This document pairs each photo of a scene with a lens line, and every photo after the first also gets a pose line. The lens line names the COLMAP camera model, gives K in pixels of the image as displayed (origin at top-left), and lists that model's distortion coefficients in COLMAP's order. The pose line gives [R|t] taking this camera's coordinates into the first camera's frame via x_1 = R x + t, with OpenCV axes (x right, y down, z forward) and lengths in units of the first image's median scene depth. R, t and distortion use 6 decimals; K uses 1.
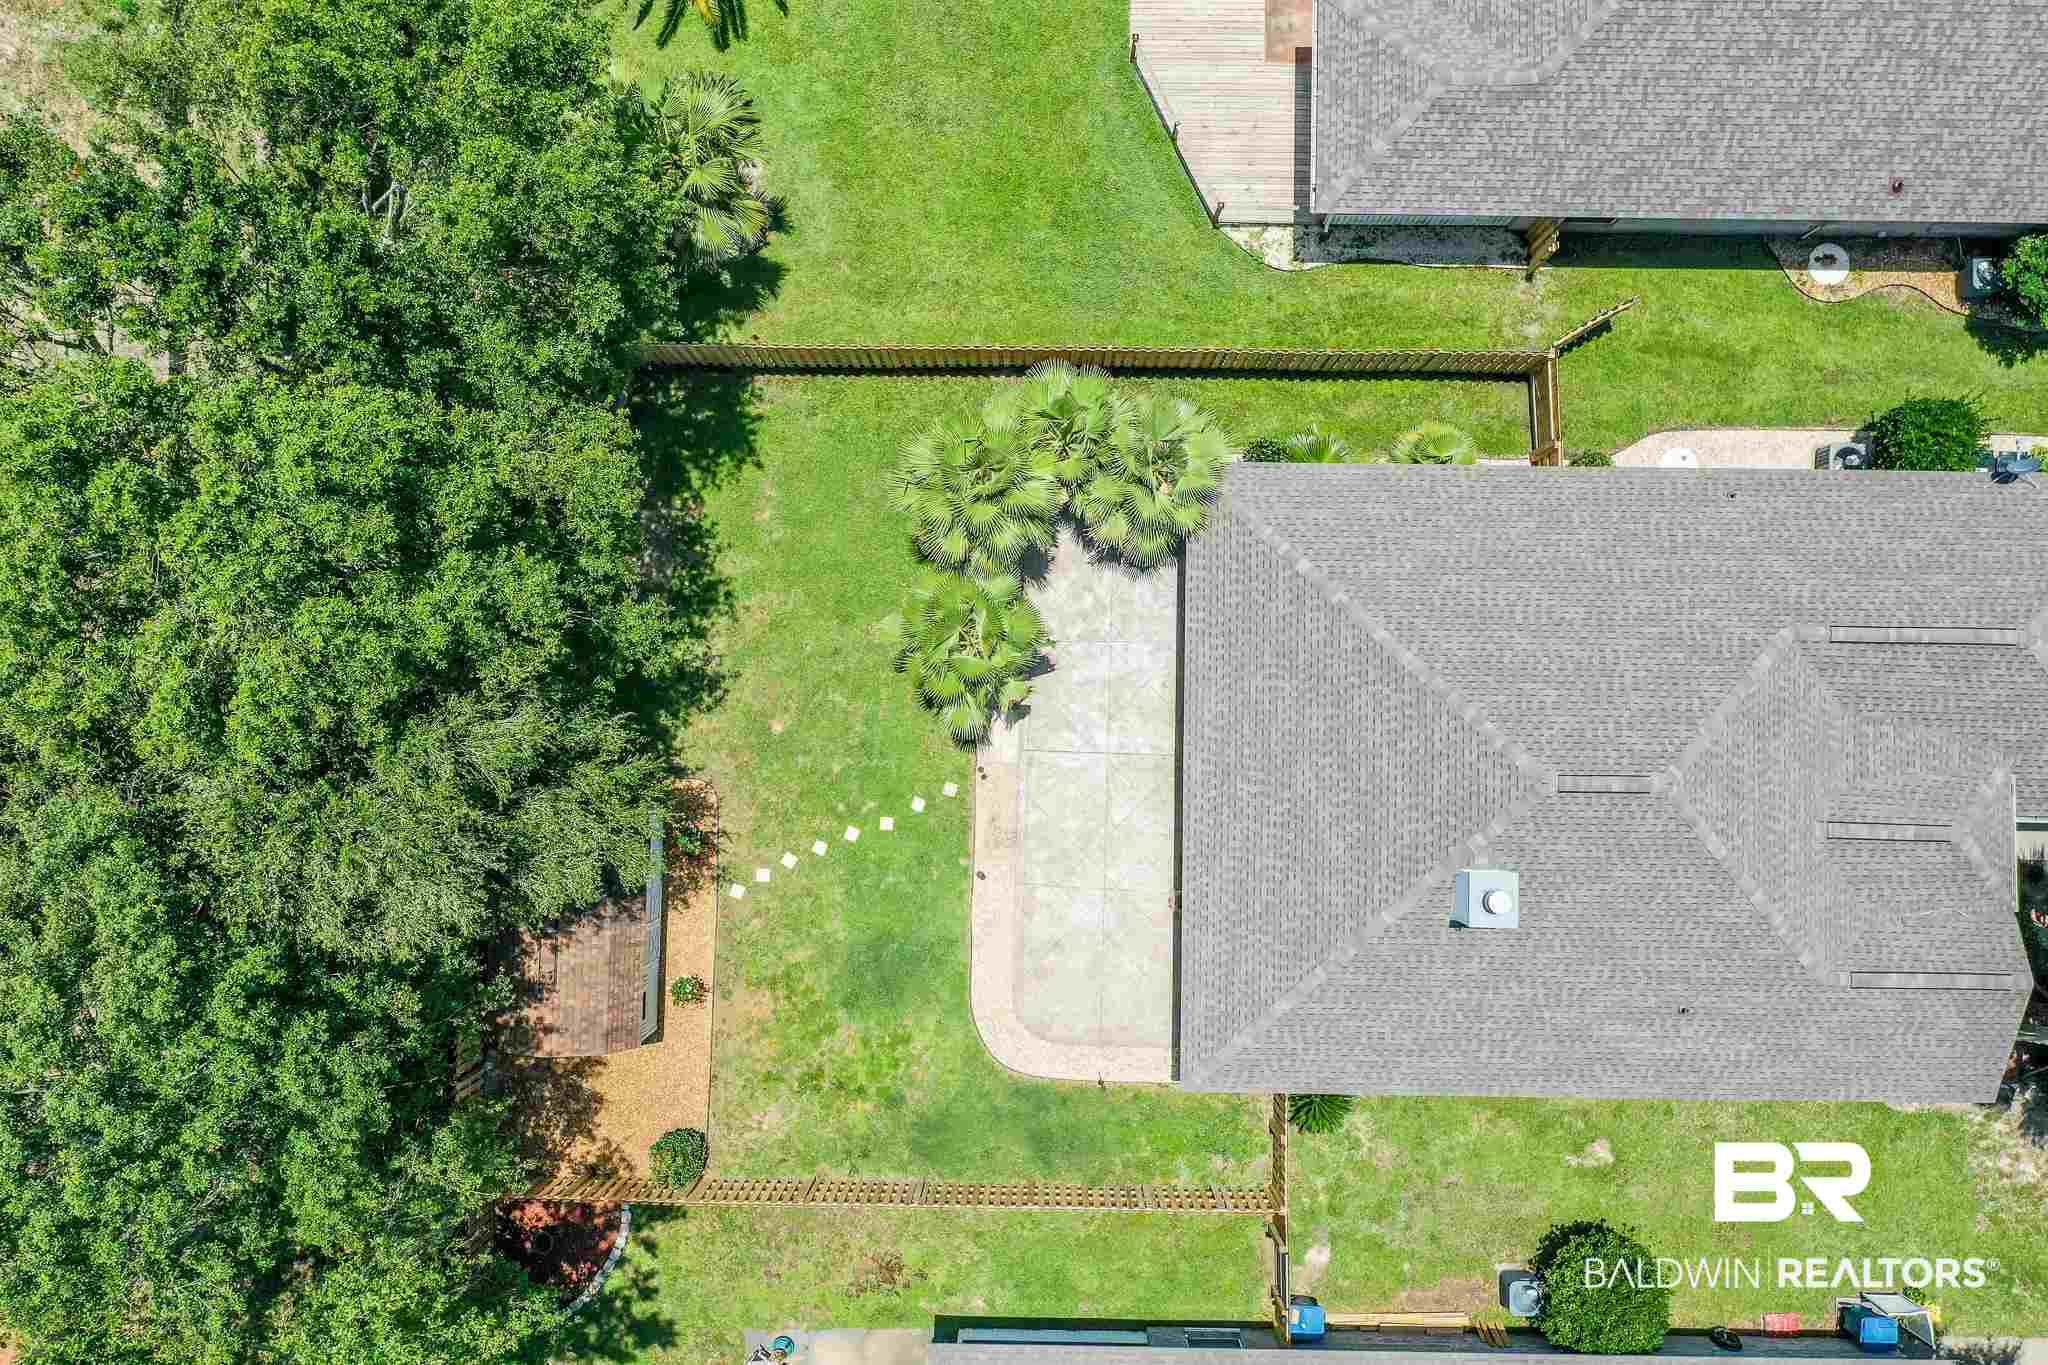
lens RADIAL K [[1607.1, 0, 1024.0], [0, 1607.1, 682.5], [0, 0, 1]] dist [-0.003248, -0.007669]
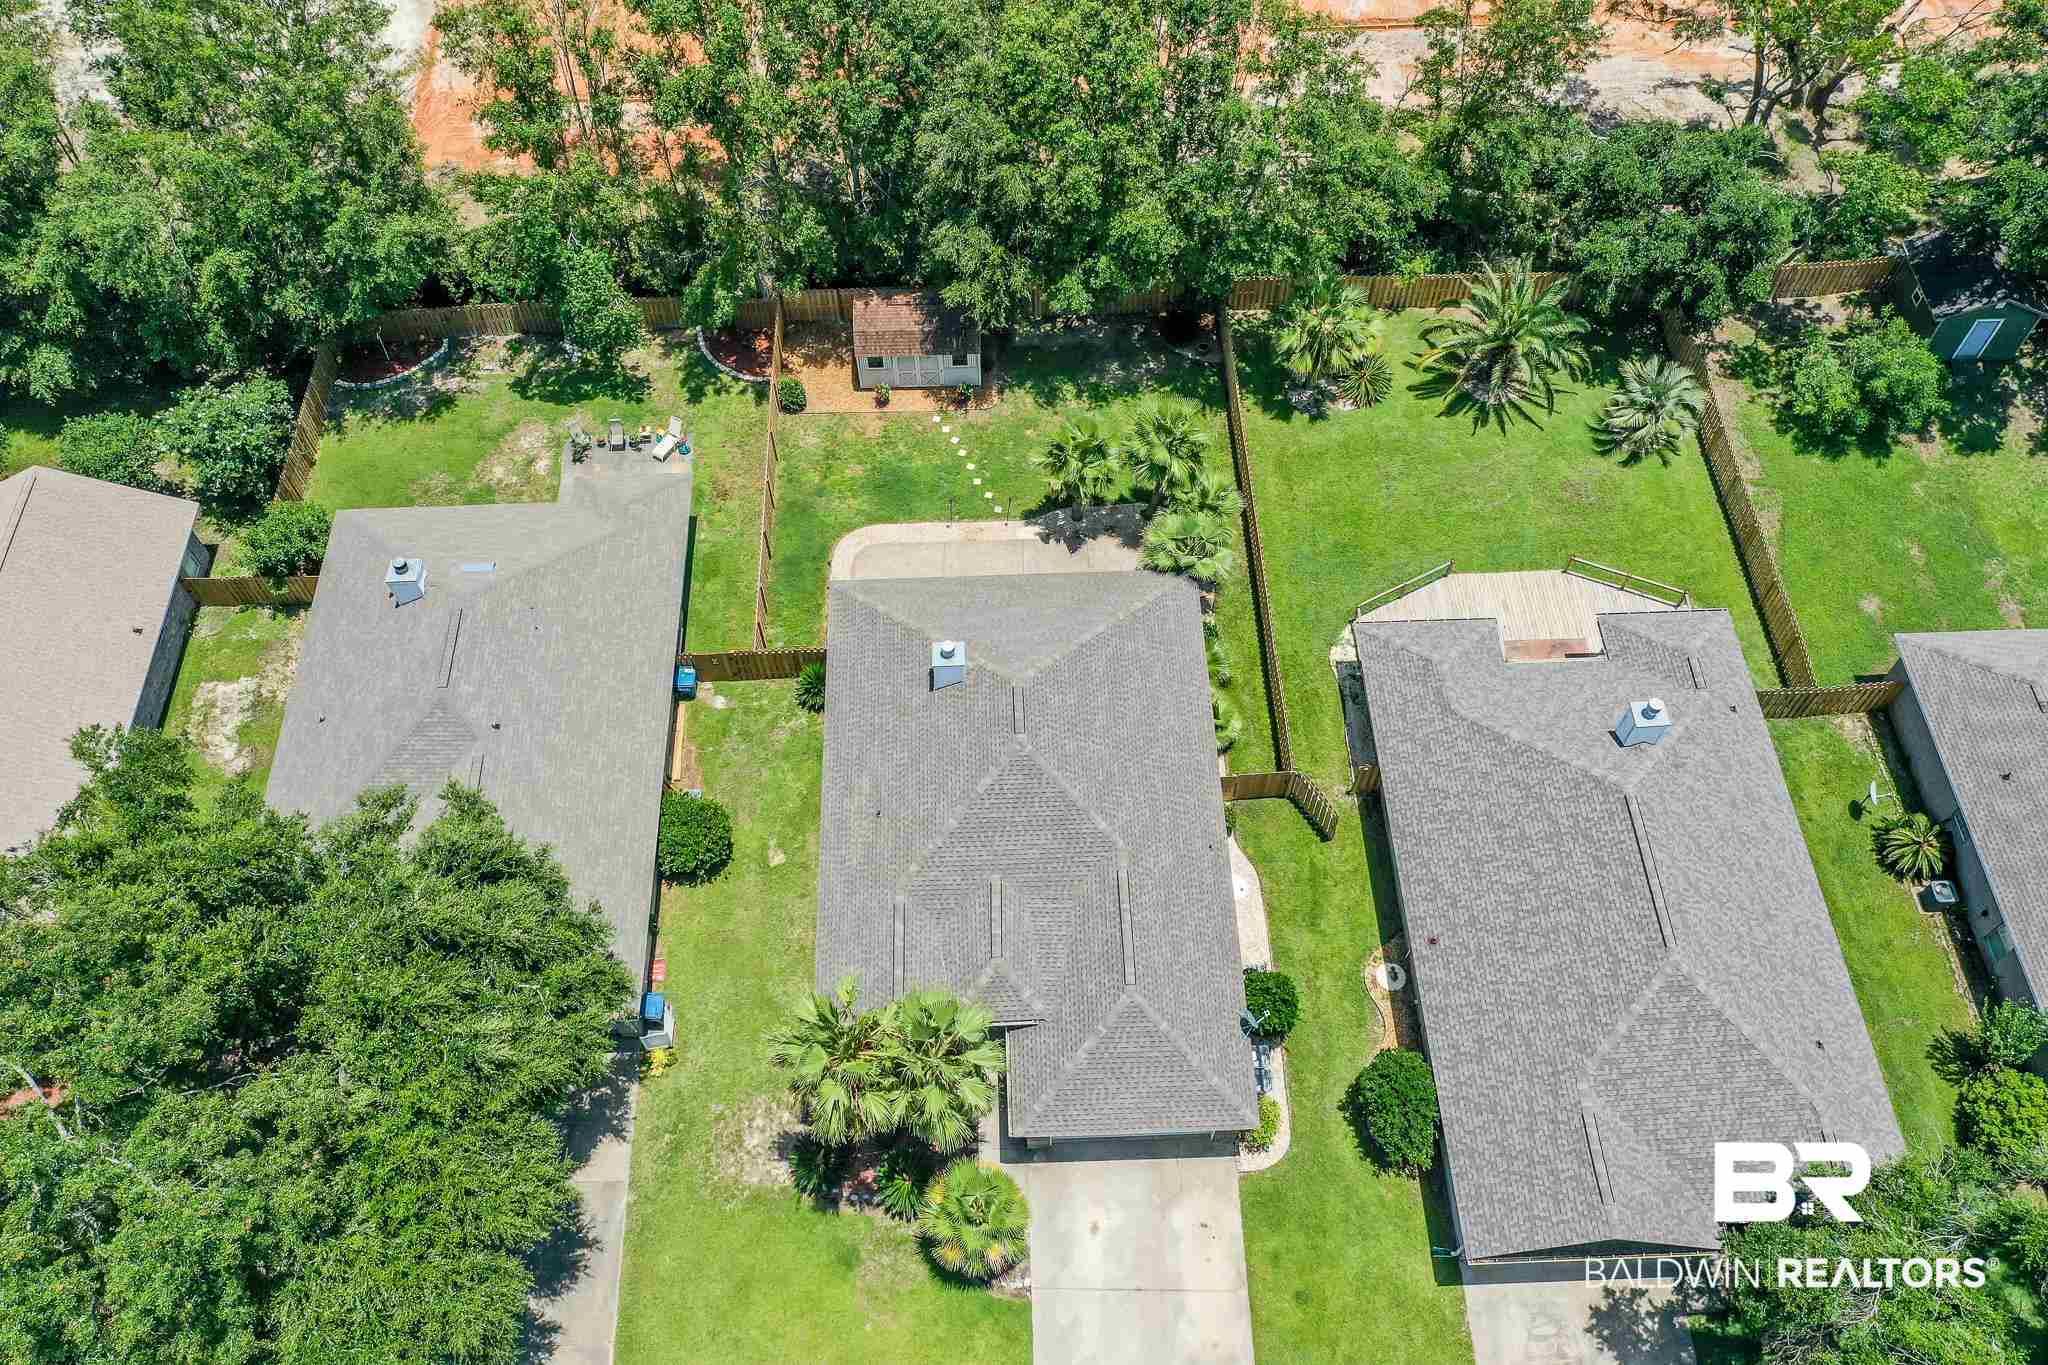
lens RADIAL K [[1618.1, 0, 1024.0], [0, 1618.1, 682.5], [0, 0, 1]] dist [0.005839, 0.002354]
pose [[0.048593, 0.846079, -0.530838, 1.045536], [-0.997785, 0.065289, 0.012724, 0.029268], [0.045423, 0.529044, 0.847378, -0.376064]]
